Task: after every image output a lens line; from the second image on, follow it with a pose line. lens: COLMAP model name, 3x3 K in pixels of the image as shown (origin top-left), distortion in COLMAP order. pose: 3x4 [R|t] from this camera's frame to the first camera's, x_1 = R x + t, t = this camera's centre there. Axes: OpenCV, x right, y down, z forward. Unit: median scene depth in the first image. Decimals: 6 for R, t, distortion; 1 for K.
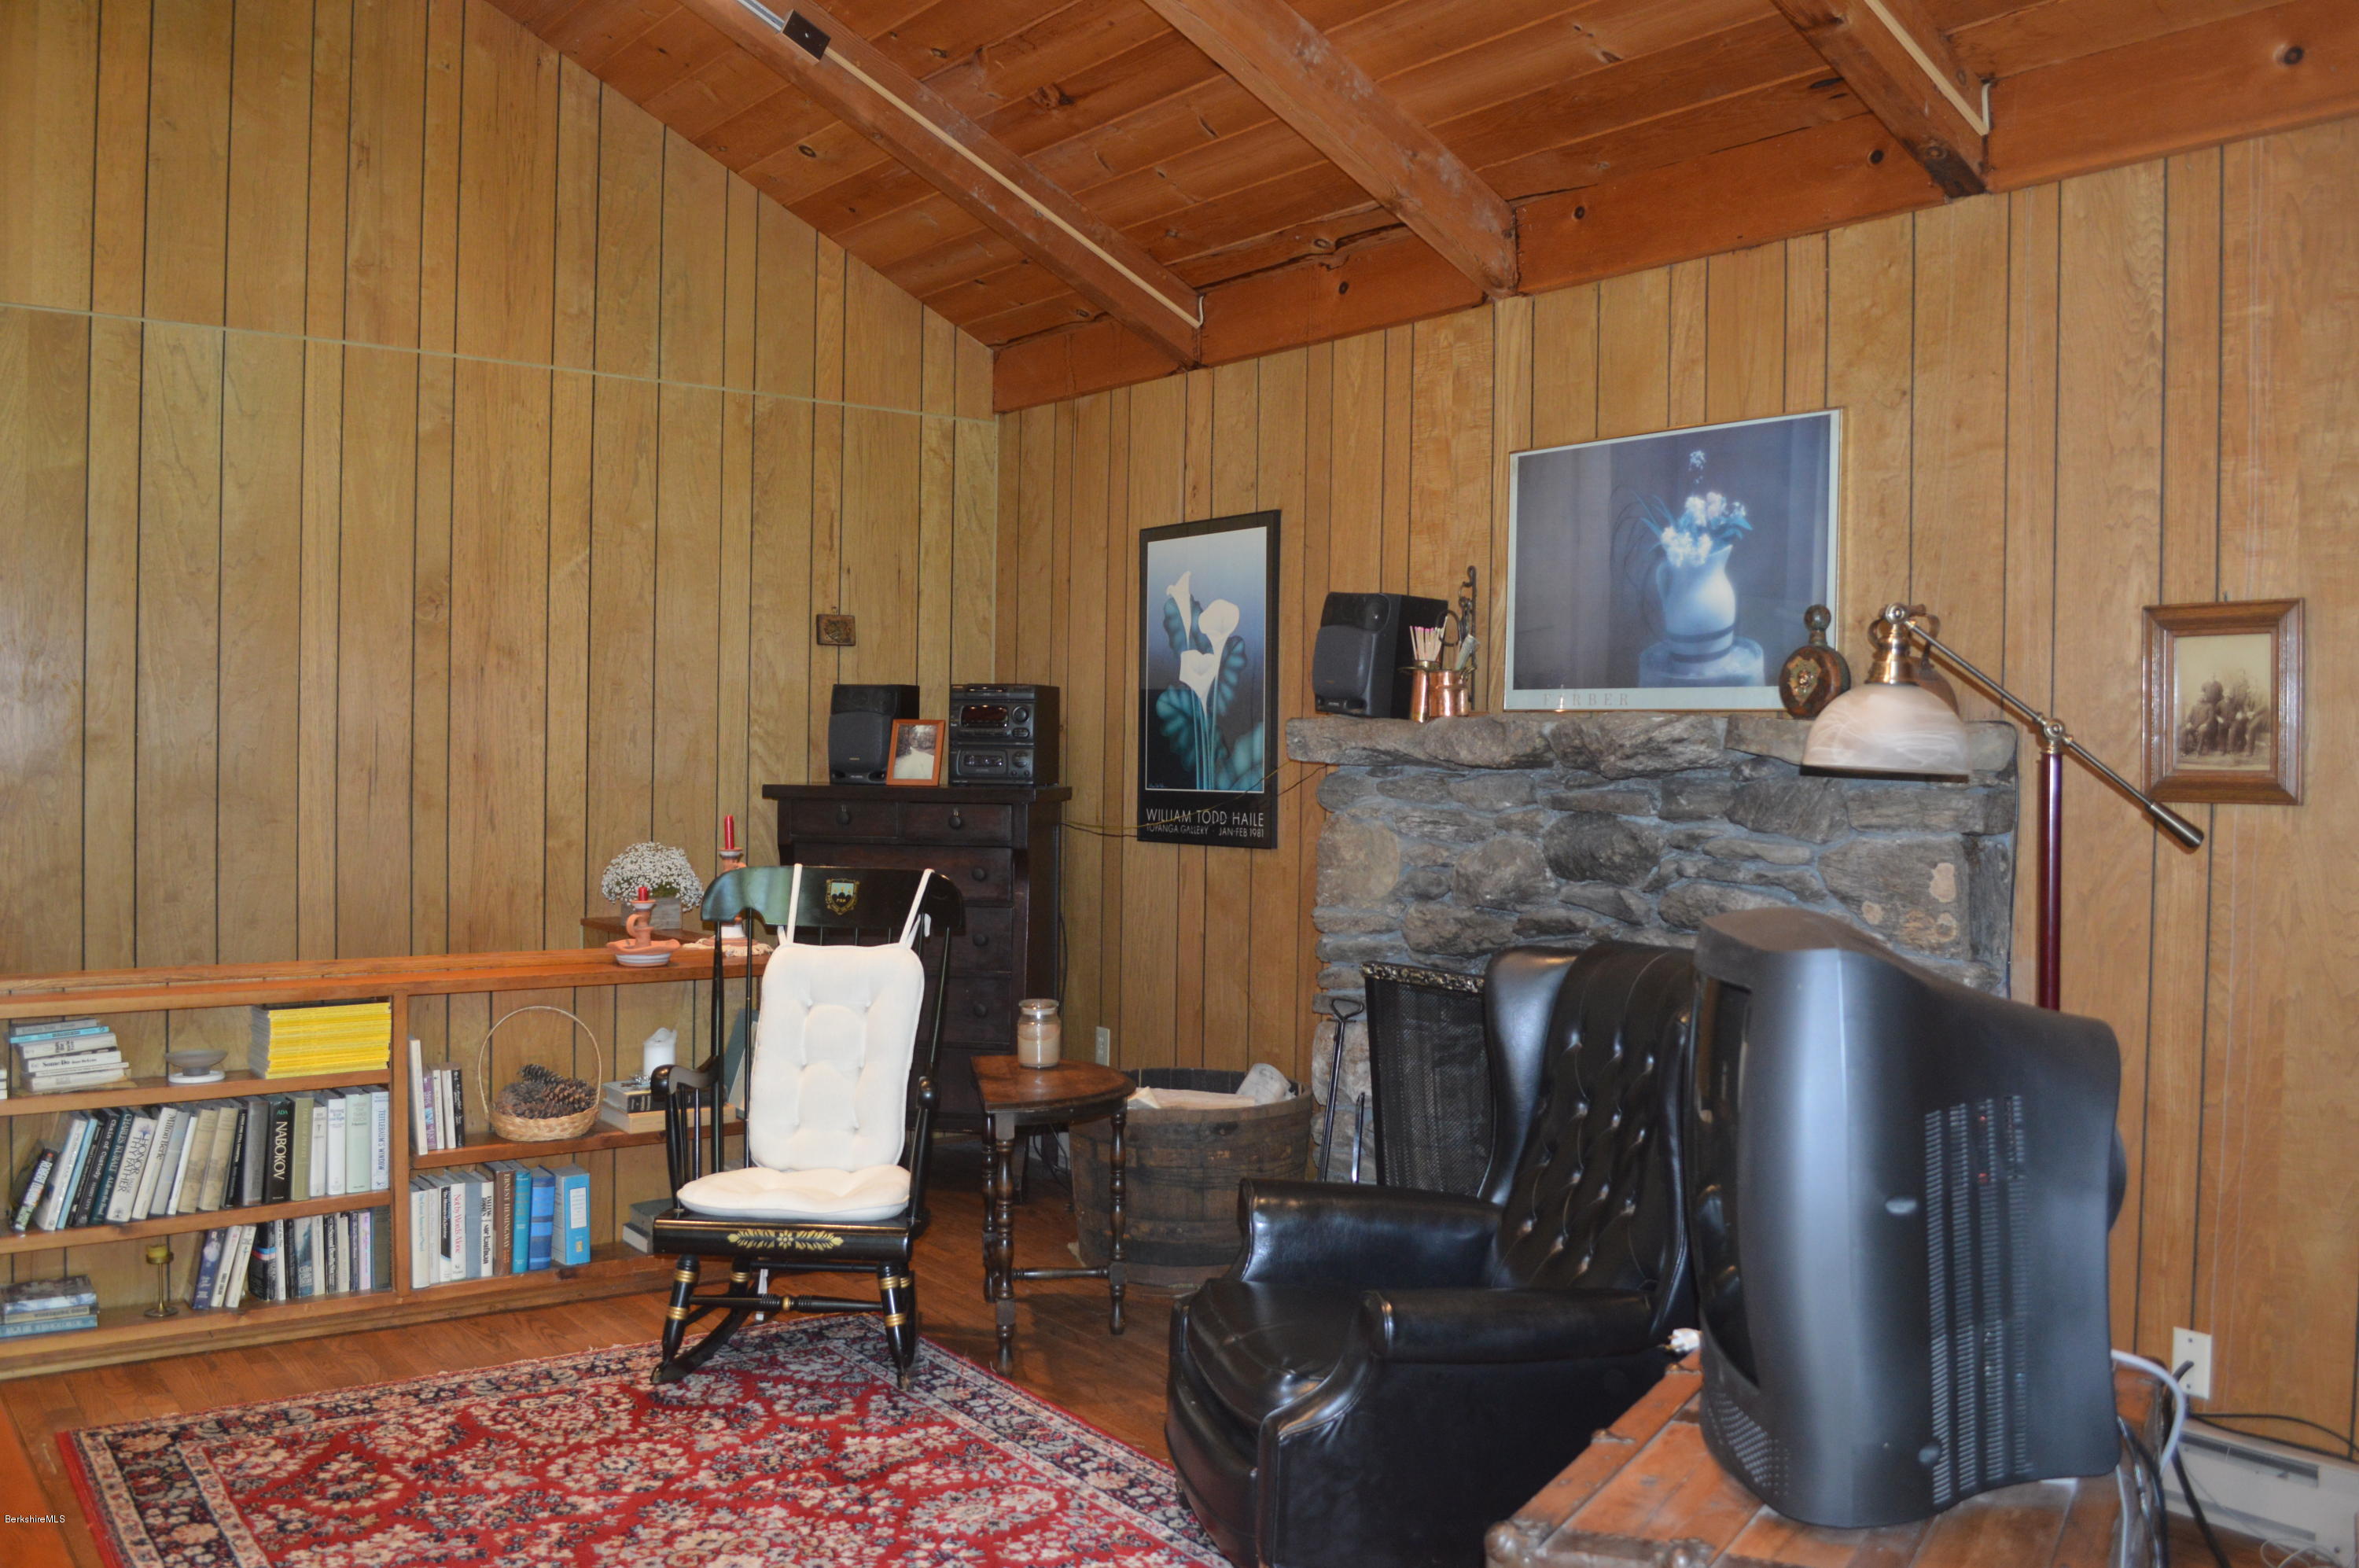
lens RADIAL K [[2035.0, 0, 1179.5], [0, 2035.0, 784.0], [0, 0, 1]] dist [-0.085127, 0.000191]
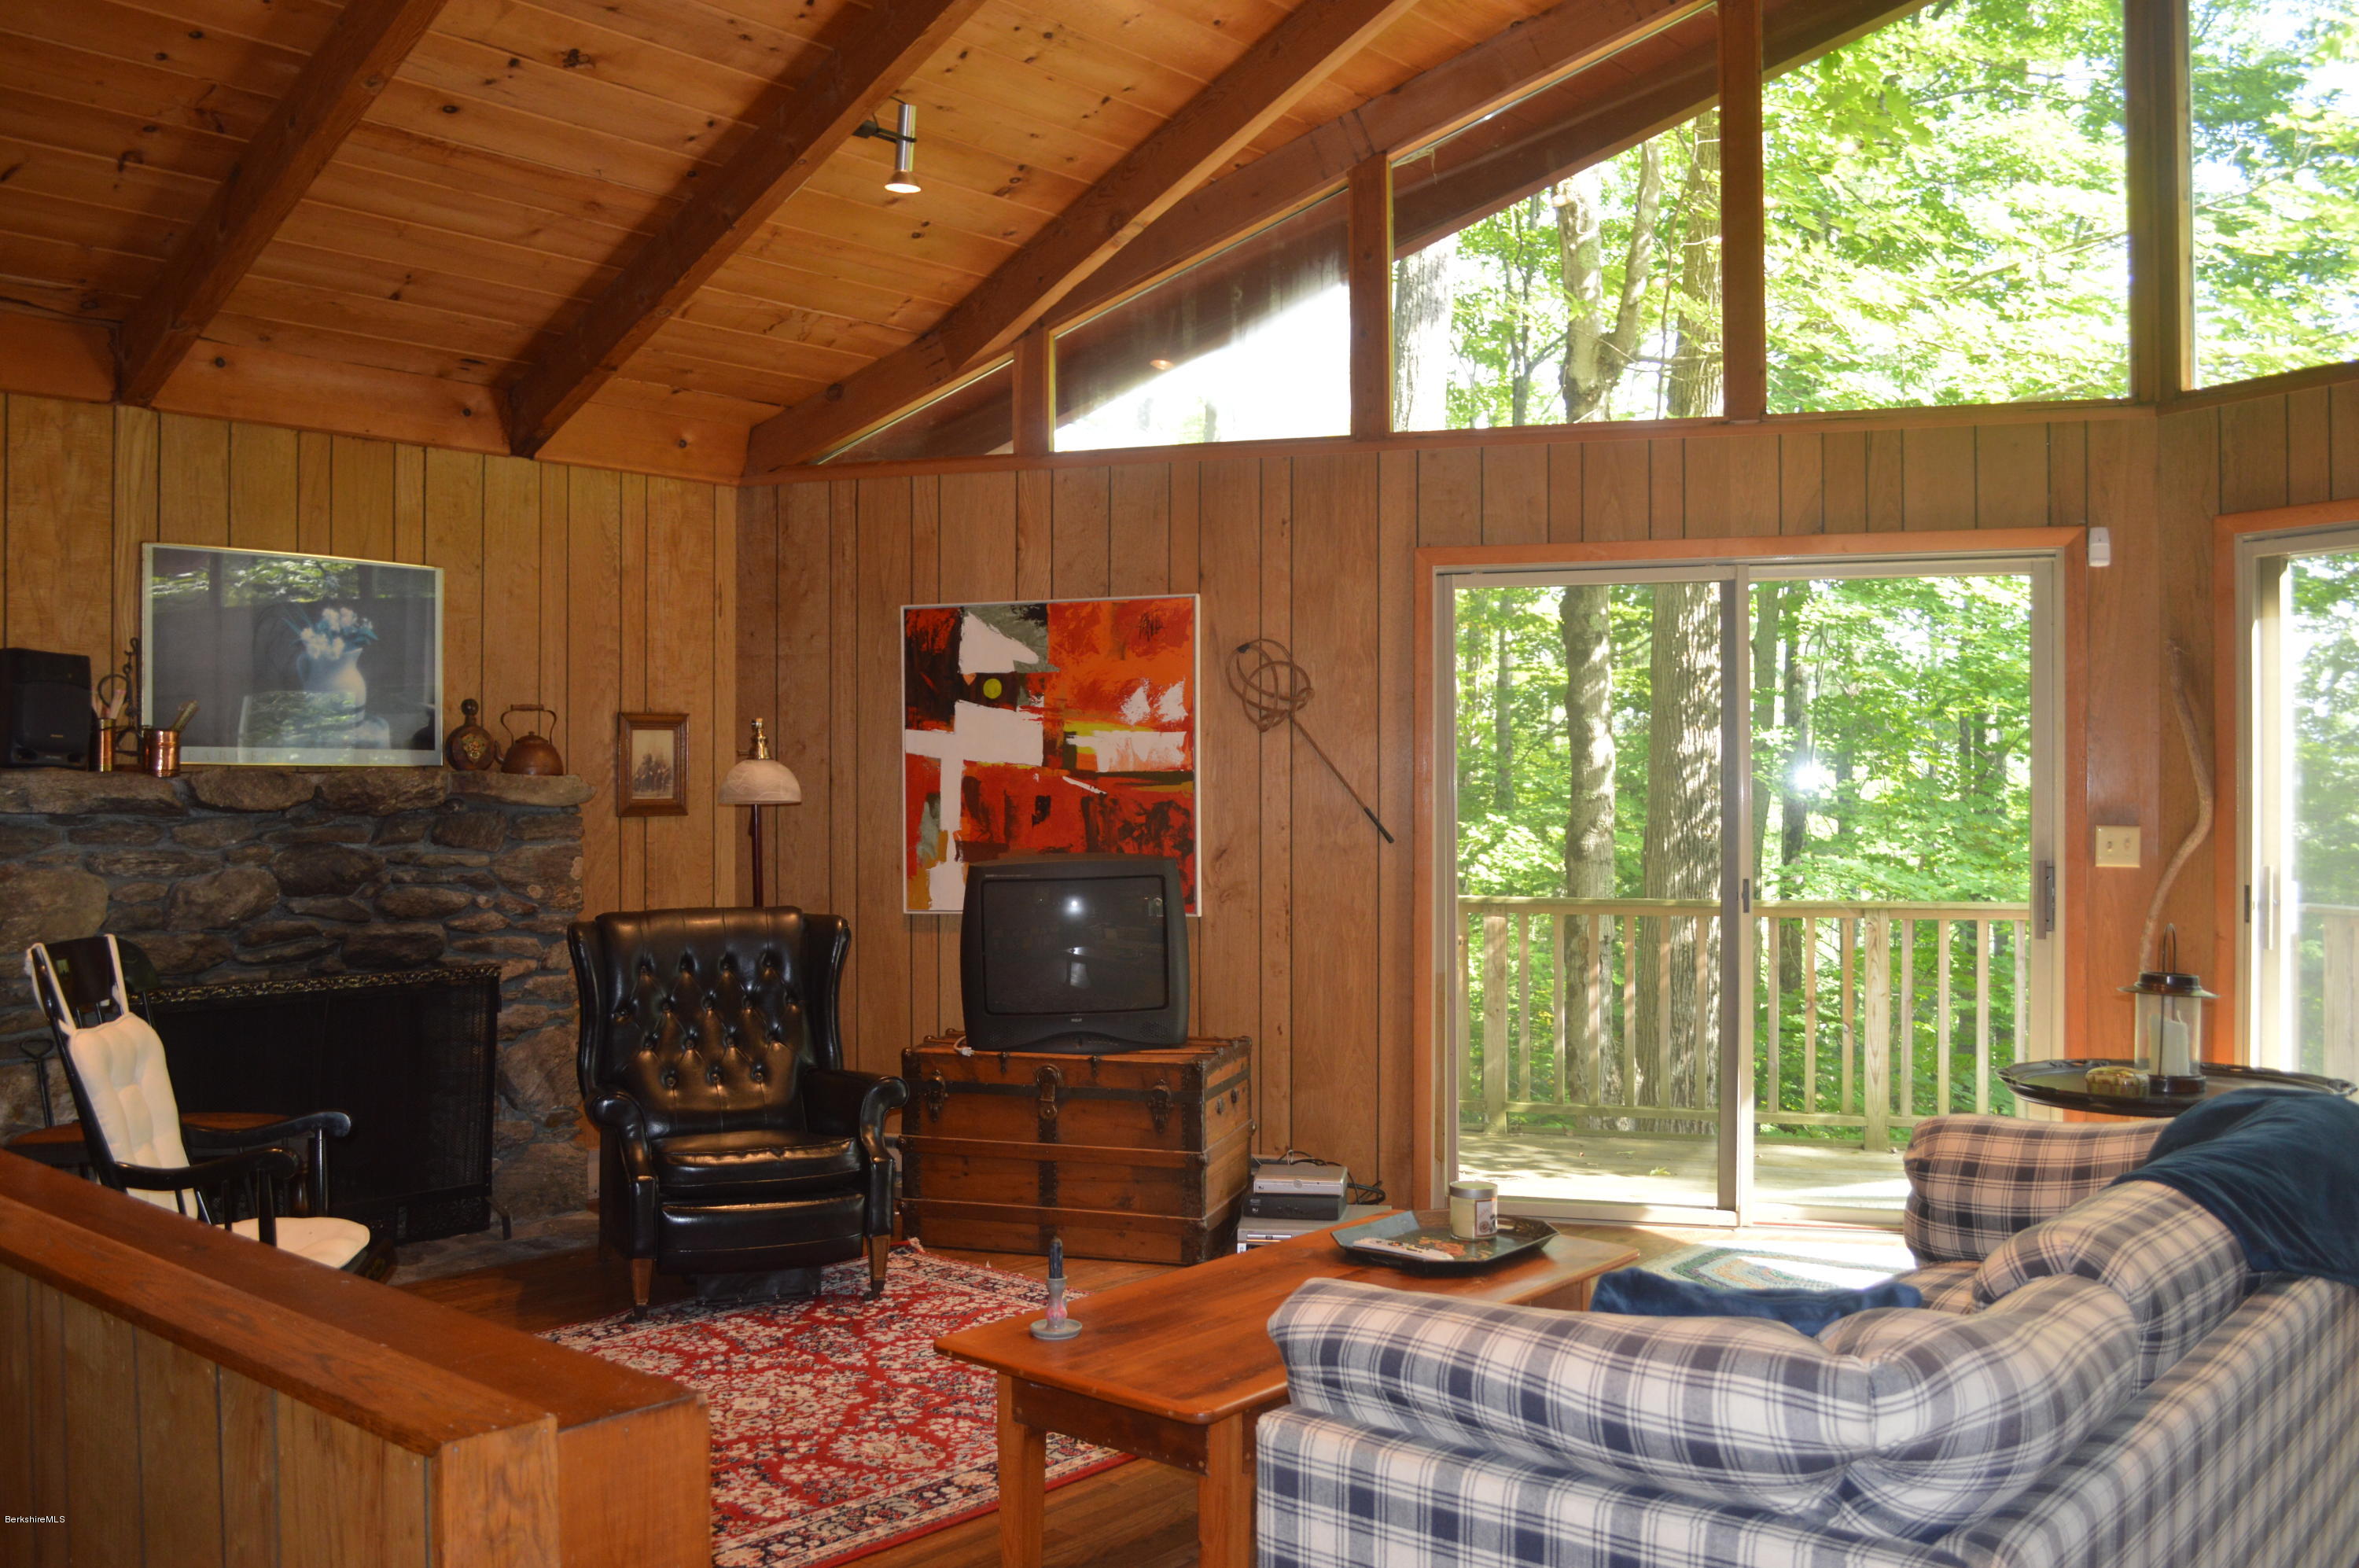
lens RADIAL K [[2035.0, 0, 1179.5], [0, 2035.0, 784.0], [0, 0, 1]] dist [-0.085127, 0.000191]
pose [[-0.224453, -0.013613, 0.974390, -1.215248], [0.017909, 0.999676, 0.018092, -0.038859], [-0.974320, 0.021512, -0.224137, 0.760011]]
